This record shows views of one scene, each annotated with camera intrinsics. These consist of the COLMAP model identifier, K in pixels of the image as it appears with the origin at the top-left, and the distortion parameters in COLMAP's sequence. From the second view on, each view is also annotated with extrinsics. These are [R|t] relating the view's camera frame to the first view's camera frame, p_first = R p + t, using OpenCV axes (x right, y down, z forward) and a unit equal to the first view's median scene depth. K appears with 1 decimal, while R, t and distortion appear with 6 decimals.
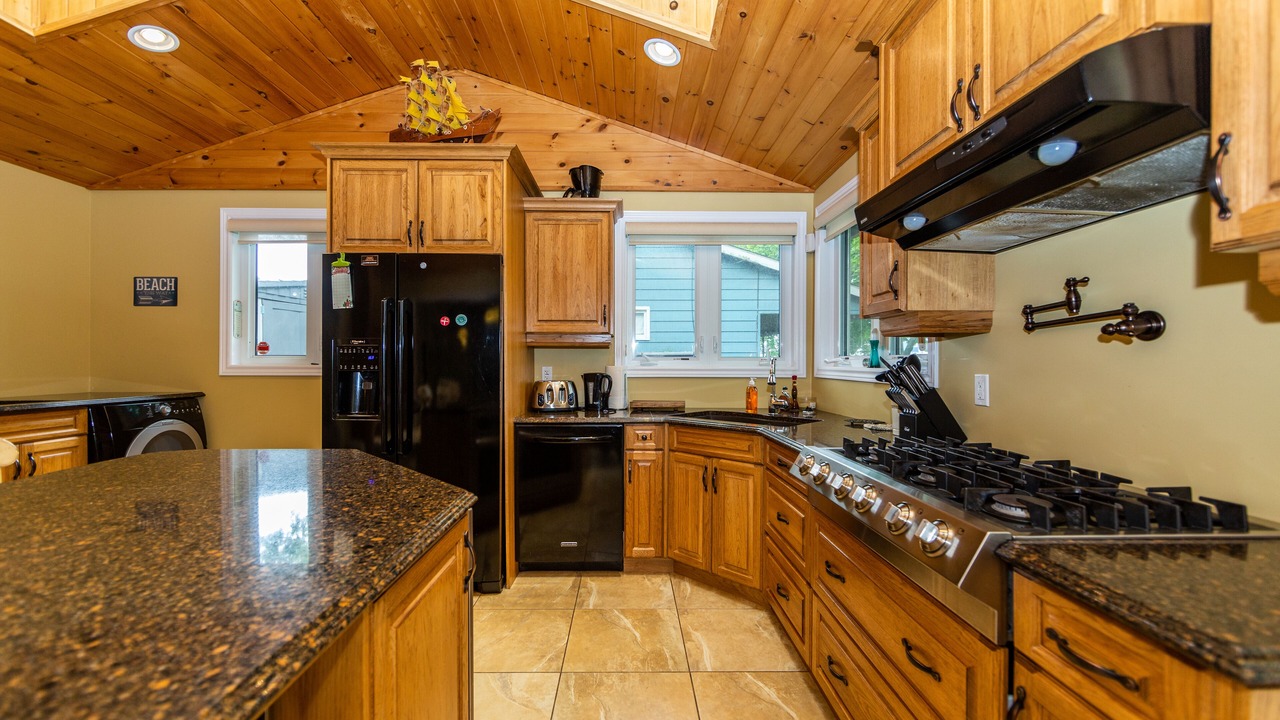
lens RADIAL K [[525.6, 0, 631.6], [0, 525.6, 366.6], [0, 0, 1]] dist [-0.004340, 0.000536]
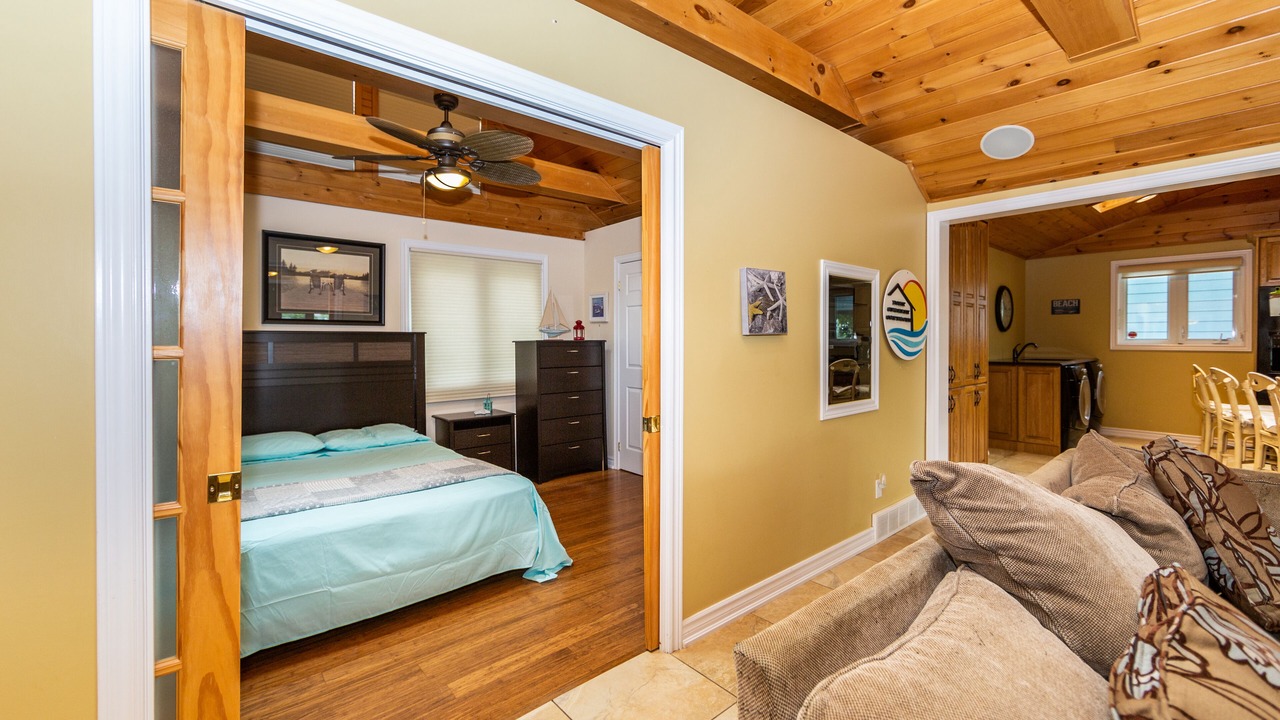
lens RADIAL K [[525.6, 0, 624.5], [0, 525.6, 344.8], [0, 0, 1]] dist [-0.004340, 0.000536]
pose [[0.644579, 0.002889, -0.764532, -0.470466], [-0.004756, 0.999989, -0.000232, 0.008544], [0.764523, 0.003786, 0.644586, -1.571827]]
